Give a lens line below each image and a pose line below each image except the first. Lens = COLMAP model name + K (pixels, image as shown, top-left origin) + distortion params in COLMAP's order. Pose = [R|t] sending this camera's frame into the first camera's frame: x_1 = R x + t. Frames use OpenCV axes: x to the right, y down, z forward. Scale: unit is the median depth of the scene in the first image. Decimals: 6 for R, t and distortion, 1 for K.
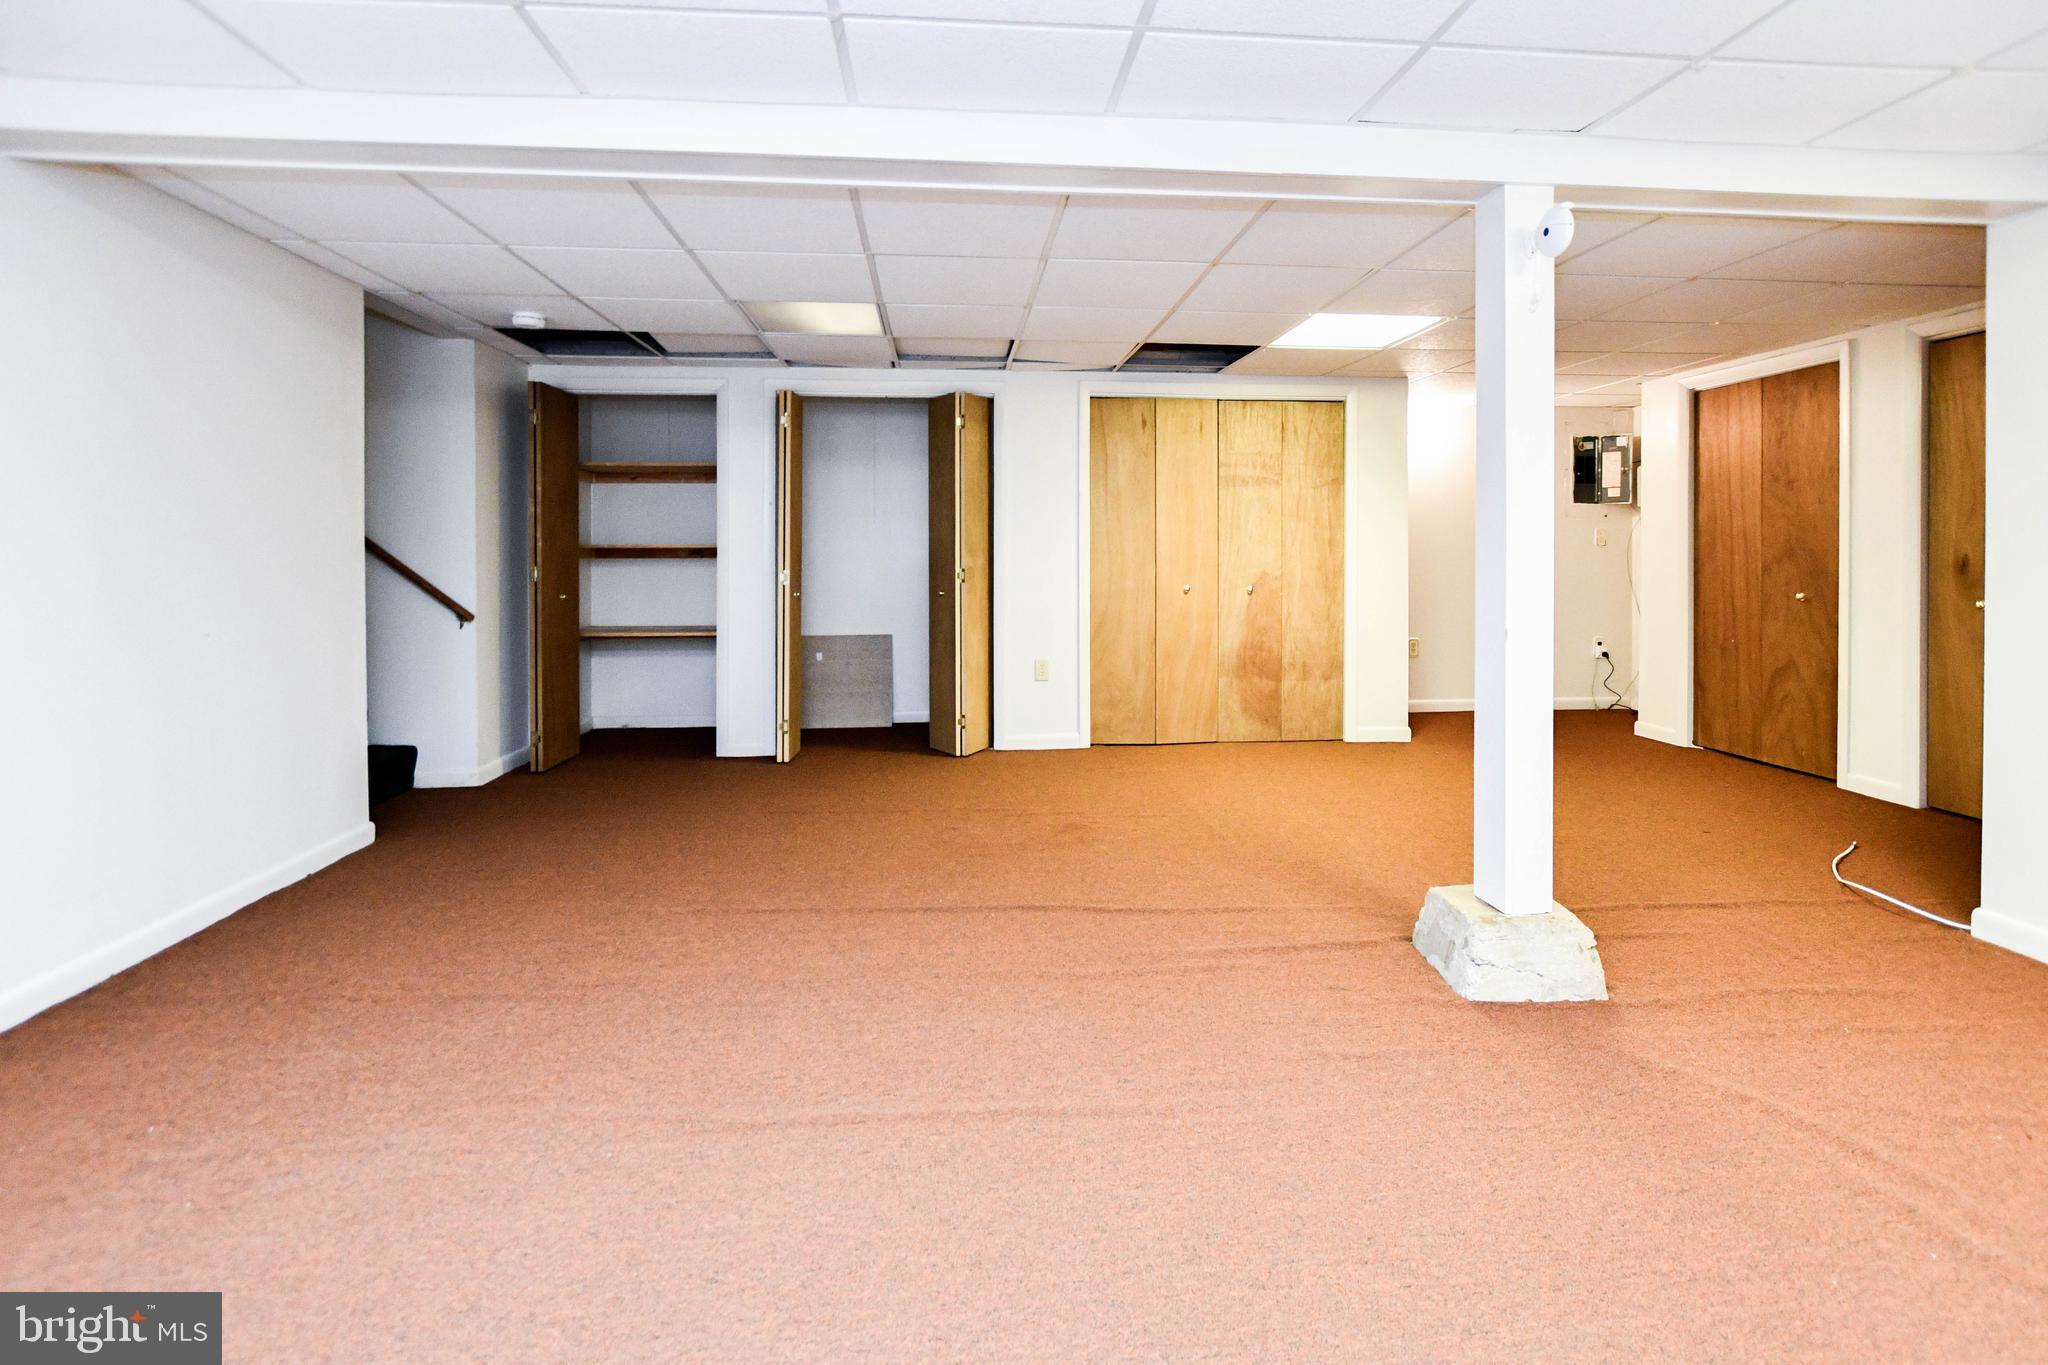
lens RADIAL K [[928.5, 0, 1015.0], [0, 928.5, 559.0], [0, 0, 1]] dist [-0.007890, 0.002682]
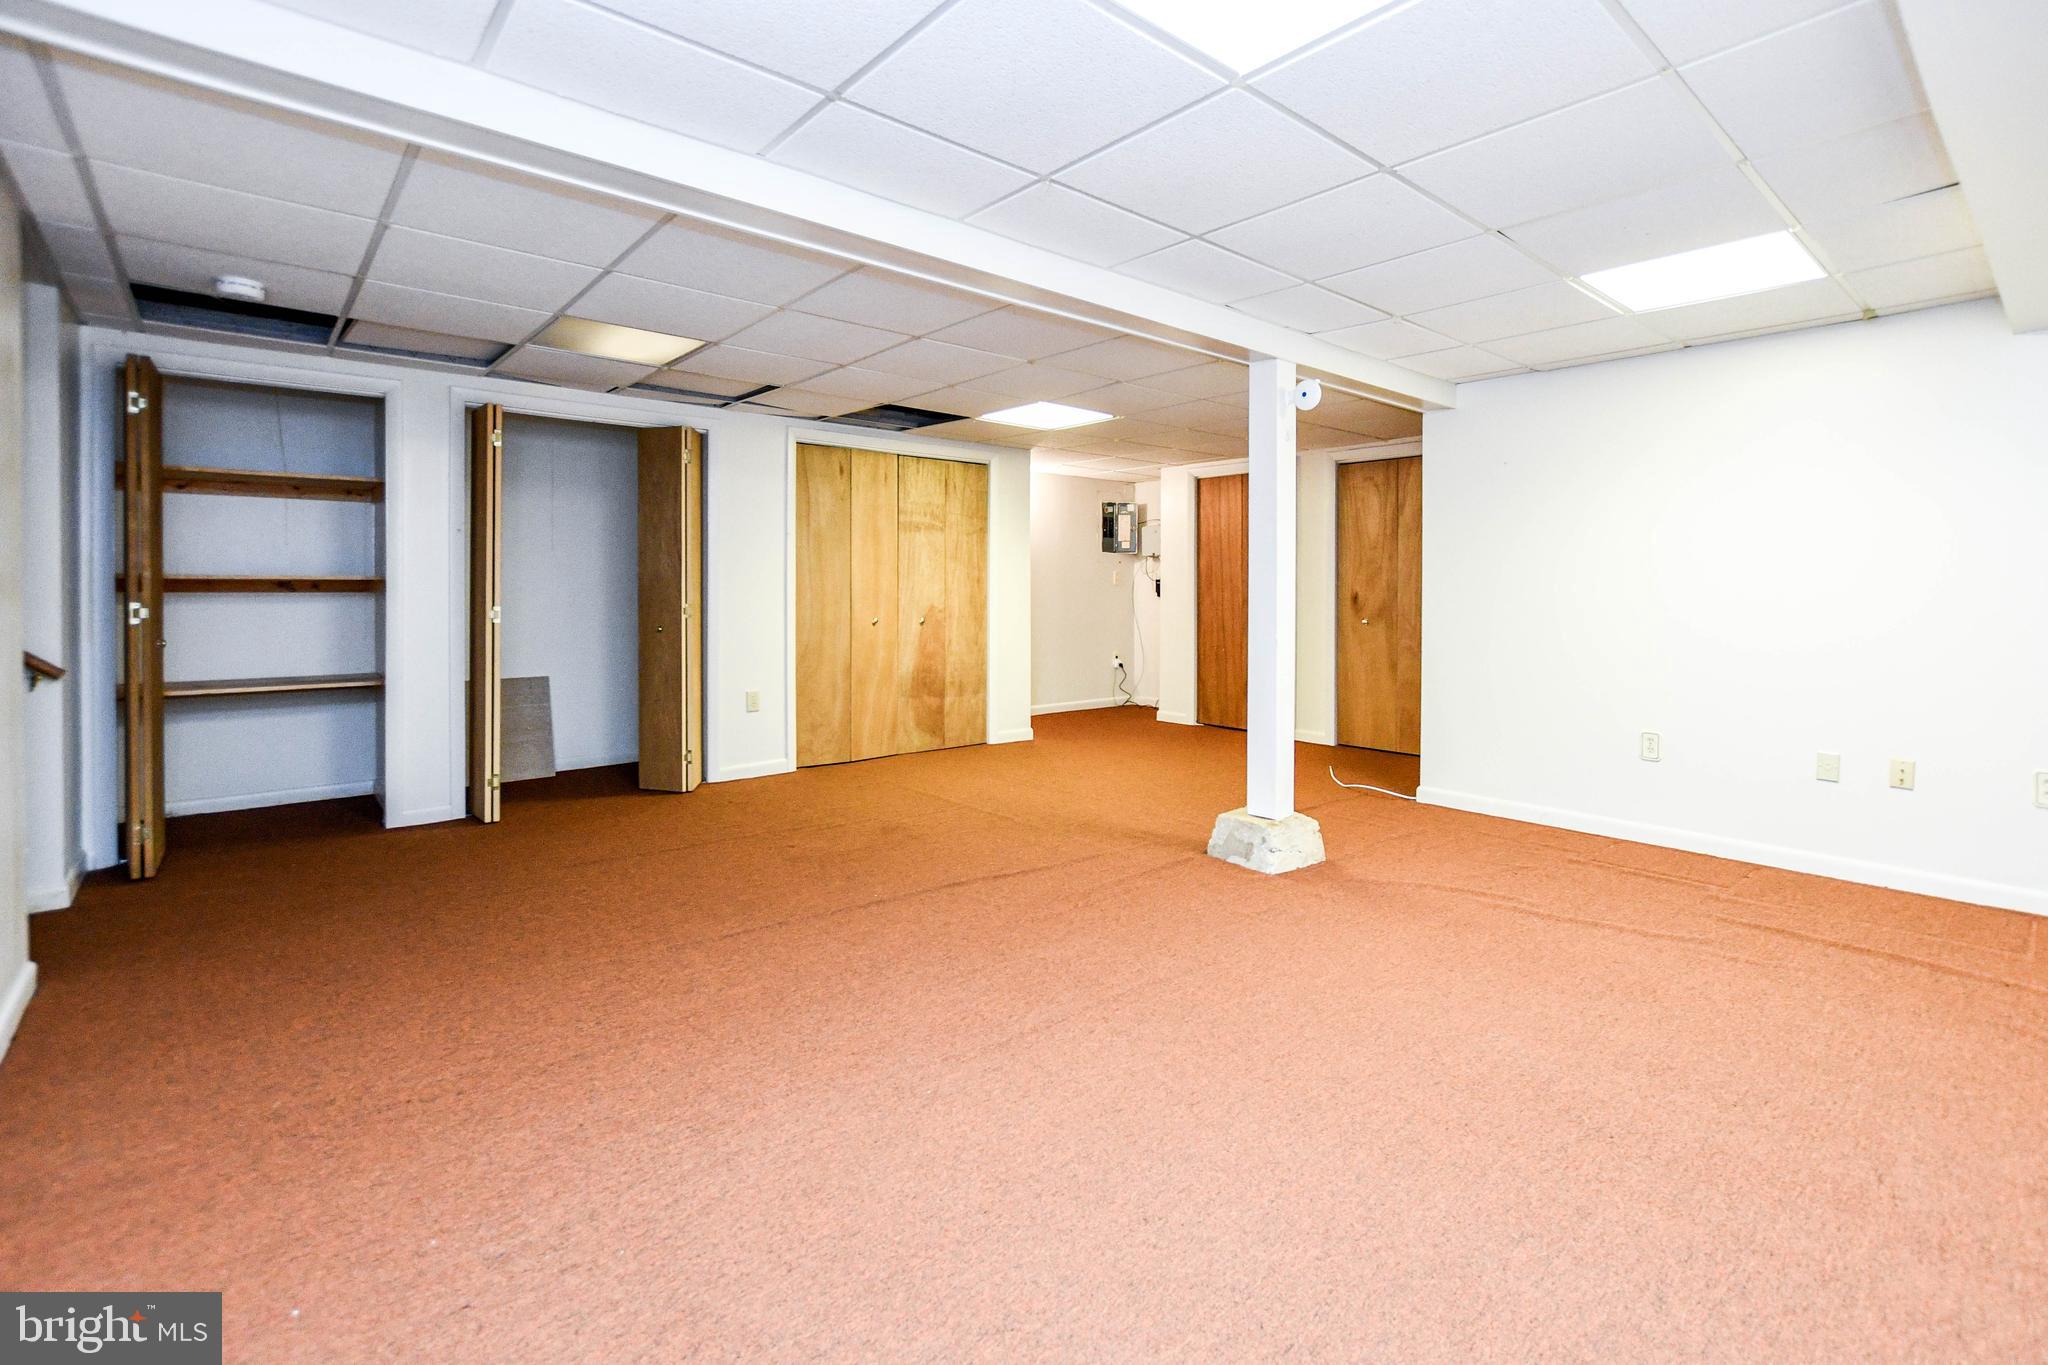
lens RADIAL K [[928.5, 0, 1011.8], [0, 928.5, 601.5], [0, 0, 1]] dist [-0.007890, 0.002682]
pose [[0.814455, -0.003521, 0.580216, -0.336236], [-0.001895, 0.999960, 0.008728, -0.001197], [-0.580224, -0.008208, 0.814416, -0.011803]]
